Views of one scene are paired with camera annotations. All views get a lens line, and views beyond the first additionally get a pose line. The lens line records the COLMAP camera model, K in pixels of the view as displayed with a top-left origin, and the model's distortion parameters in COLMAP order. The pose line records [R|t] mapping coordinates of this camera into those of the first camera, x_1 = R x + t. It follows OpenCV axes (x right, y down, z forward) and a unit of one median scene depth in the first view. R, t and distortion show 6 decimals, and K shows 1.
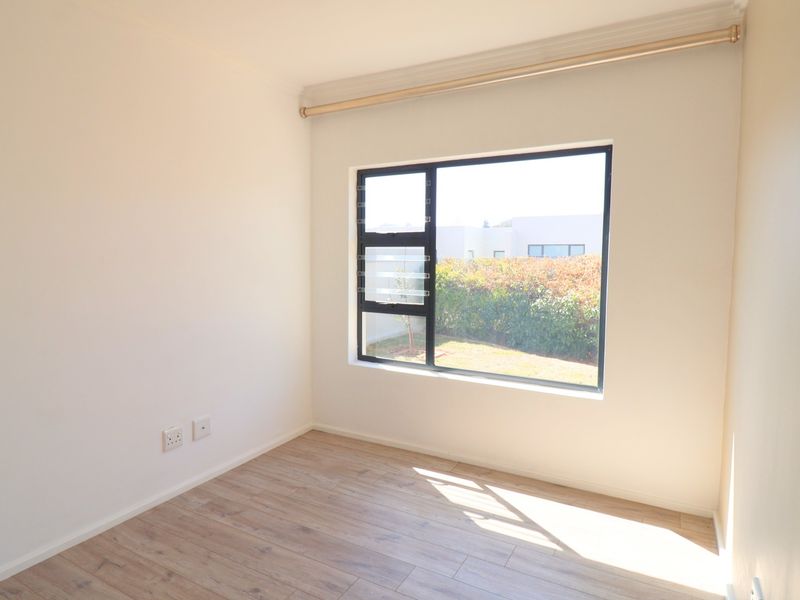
lens RADIAL K [[490.7, 0, 396.2], [0, 490.7, 298.5], [0, 0, 1]] dist [-0.011126, 0.000238]
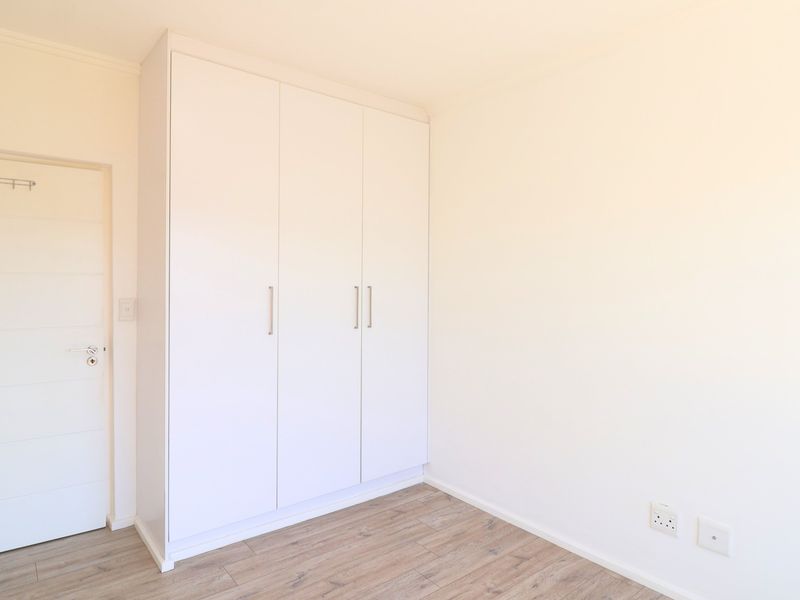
lens RADIAL K [[490.7, 0, 399.1], [0, 490.7, 295.3], [0, 0, 1]] dist [-0.011126, 0.000238]
pose [[-0.382492, 0.009607, -0.923909, 0.762301], [-0.084778, 0.995363, 0.045447, -0.136461], [0.920061, 0.095710, -0.379904, 1.482559]]
